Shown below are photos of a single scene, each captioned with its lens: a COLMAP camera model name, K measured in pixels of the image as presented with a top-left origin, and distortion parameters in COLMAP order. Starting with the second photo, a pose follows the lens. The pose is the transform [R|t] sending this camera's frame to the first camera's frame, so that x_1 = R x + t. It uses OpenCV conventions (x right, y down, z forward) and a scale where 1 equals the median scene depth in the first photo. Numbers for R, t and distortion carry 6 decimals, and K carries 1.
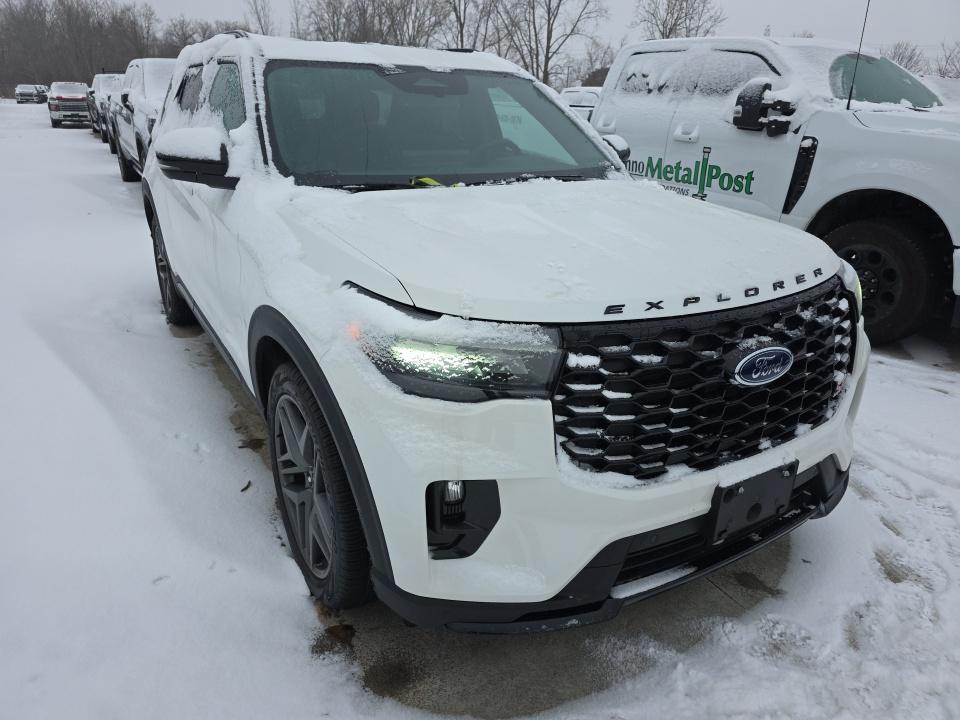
lens RADIAL K [[645.4, 0, 472.1], [0, 645.4, 356.8], [0, 0, 1]] dist [0.052735, -0.042015]
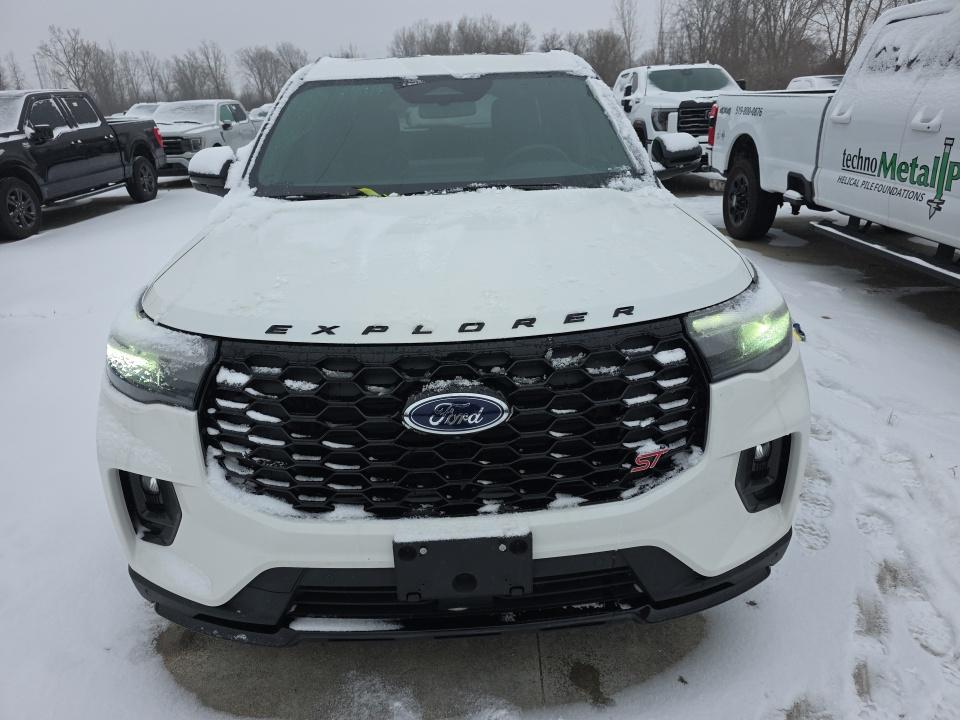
lens RADIAL K [[645.4, 0, 474.1], [0, 645.4, 362.7], [0, 0, 1]] dist [0.052735, -0.042015]
pose [[0.875333, 0.121576, -0.467987, 0.653633], [-0.118563, 0.992293, 0.036019, -0.065474], [0.468759, 0.023957, 0.883001, 0.200079]]
